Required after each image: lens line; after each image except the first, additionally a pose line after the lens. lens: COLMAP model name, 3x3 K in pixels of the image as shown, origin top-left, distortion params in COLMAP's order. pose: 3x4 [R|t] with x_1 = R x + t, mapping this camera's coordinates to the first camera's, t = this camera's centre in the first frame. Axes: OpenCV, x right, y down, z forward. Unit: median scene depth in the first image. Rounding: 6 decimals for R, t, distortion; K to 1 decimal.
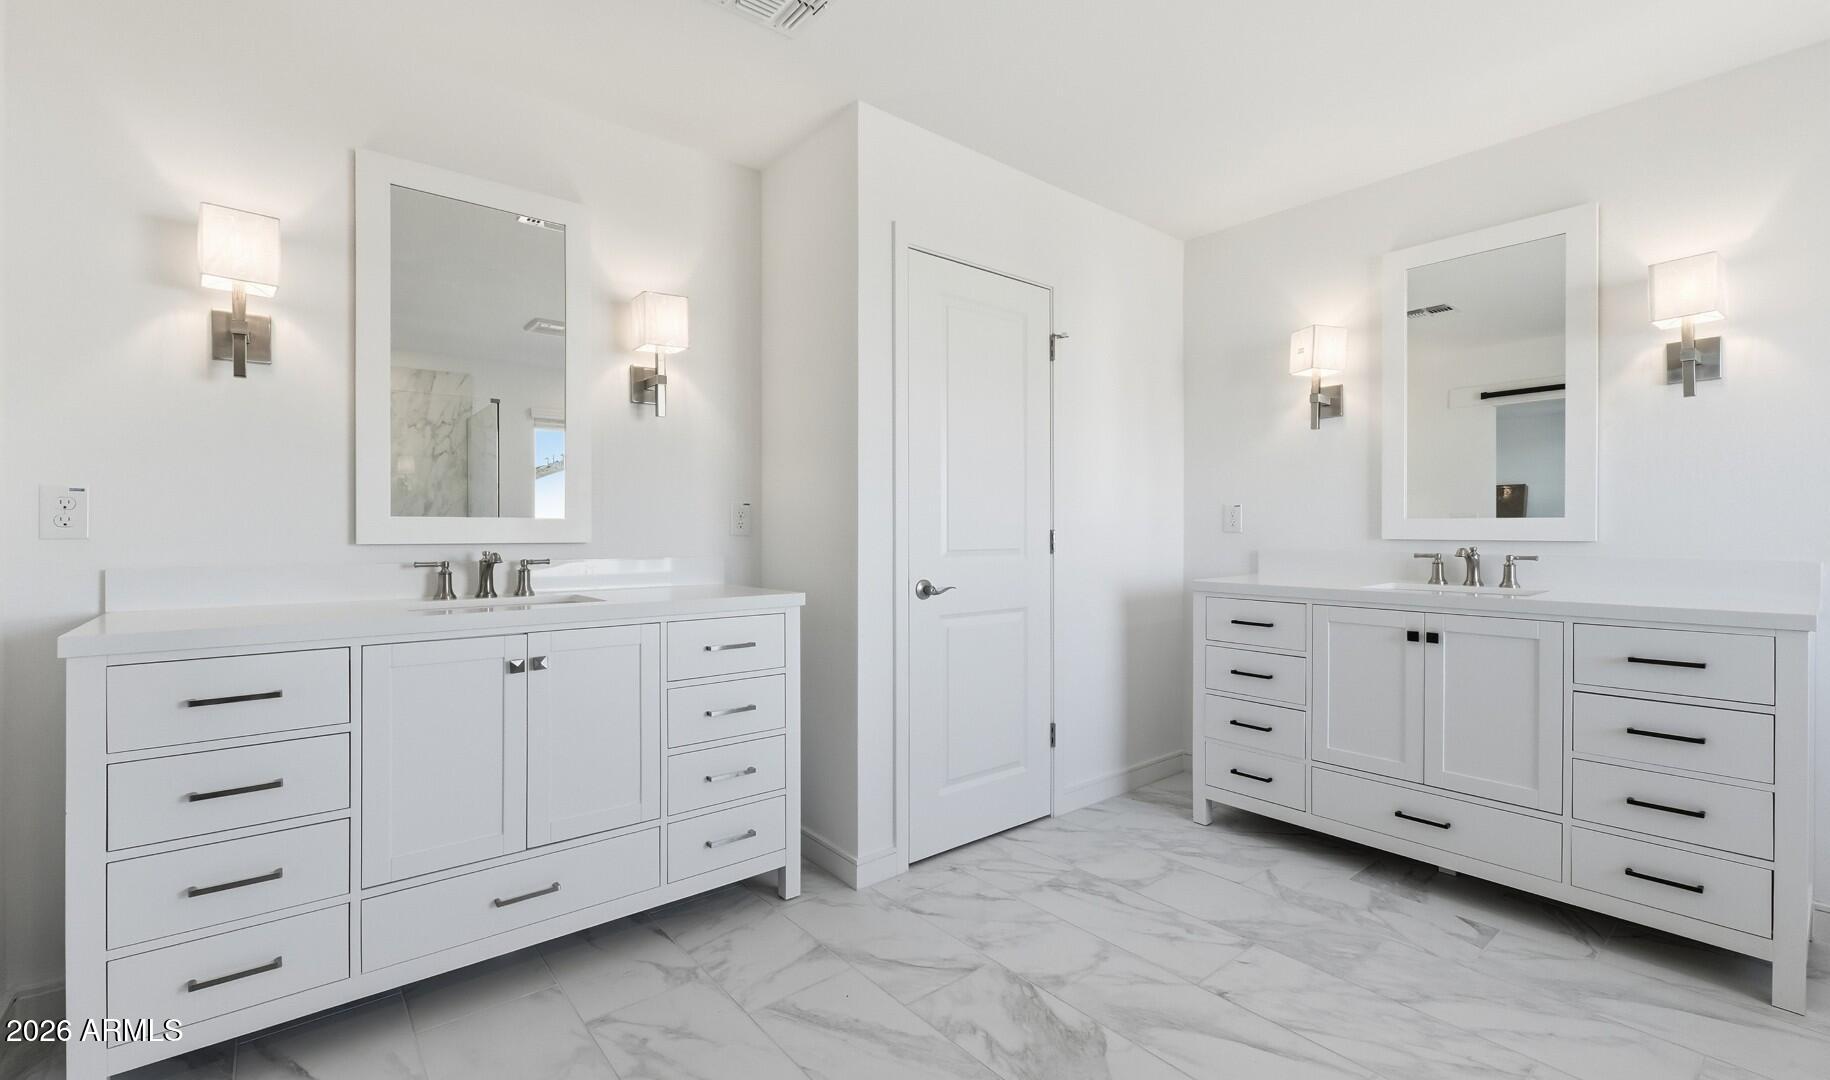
lens RADIAL K [[781.7, 0, 901.6], [0, 781.7, 540.6], [0, 0, 1]] dist [-0.001416, 0.001049]
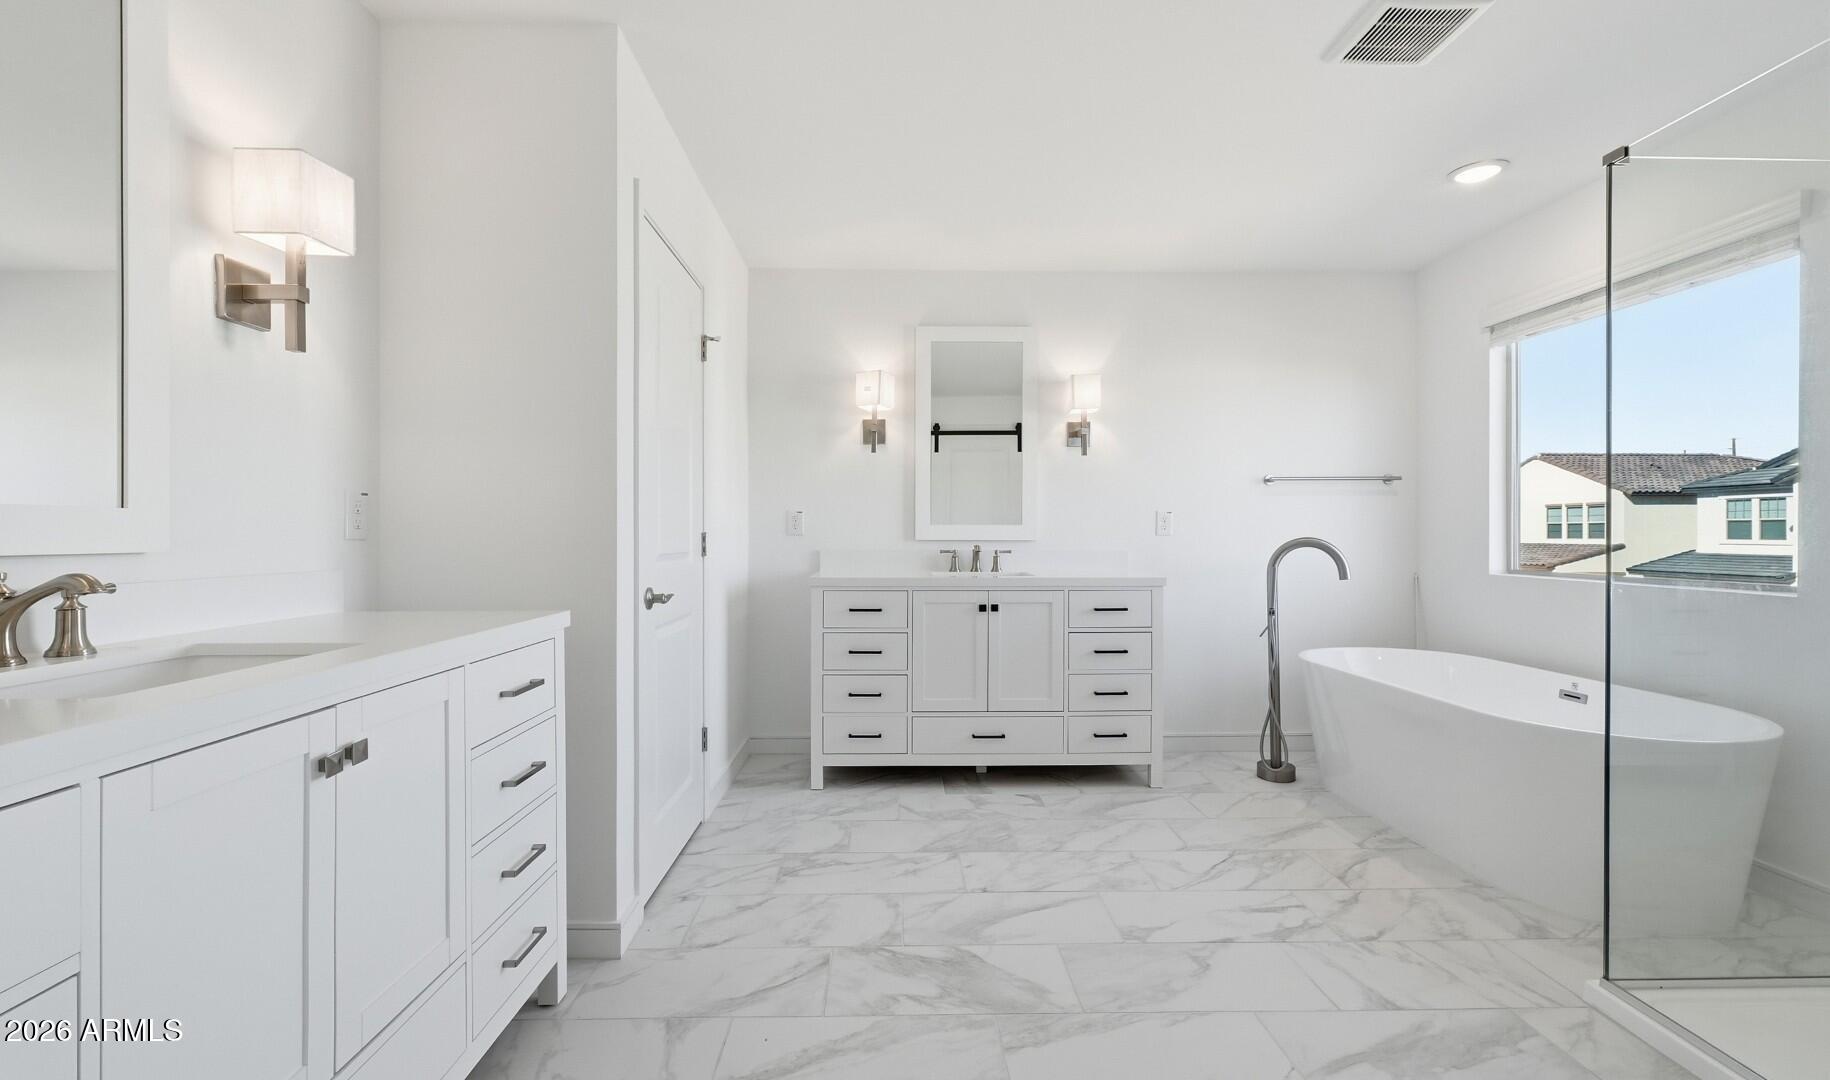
lens RADIAL K [[781.7, 0, 901.7], [0, 781.7, 540.8], [0, 0, 1]] dist [-0.001416, 0.001049]
pose [[0.613011, -0.006141, 0.790051, -0.563189], [0.009867, 0.999951, 0.000116, -0.000816], [-0.790013, 0.007724, 0.613041, 0.251111]]
